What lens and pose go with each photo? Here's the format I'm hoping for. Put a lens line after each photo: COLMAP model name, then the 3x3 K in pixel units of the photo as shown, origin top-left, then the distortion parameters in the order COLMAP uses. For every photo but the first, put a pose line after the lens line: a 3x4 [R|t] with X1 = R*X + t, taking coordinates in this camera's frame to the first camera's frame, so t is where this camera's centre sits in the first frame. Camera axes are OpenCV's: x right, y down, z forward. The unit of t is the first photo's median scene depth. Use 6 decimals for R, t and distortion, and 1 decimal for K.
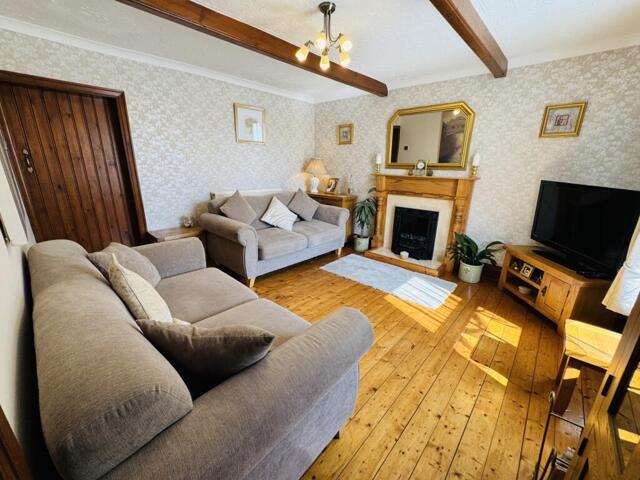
lens RADIAL K [[255.7, 0, 320.3], [0, 255.7, 240.4], [0, 0, 1]] dist [-0.001613, -0.000030]
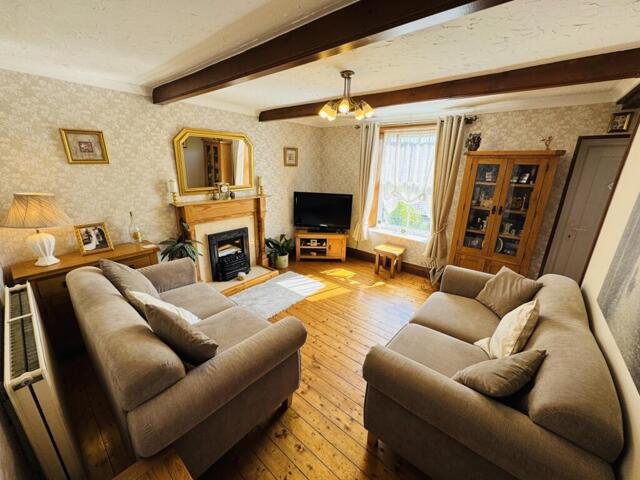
lens RADIAL K [[255.7, 0, 320.3], [0, 255.7, 240.4], [0, 0, 1]] dist [-0.001613, -0.000030]
pose [[-0.046041, -0.314630, 0.948097, -0.808594], [0.258518, 0.913018, 0.315543, -0.412172], [-0.964909, 0.259628, 0.039301, 0.810518]]
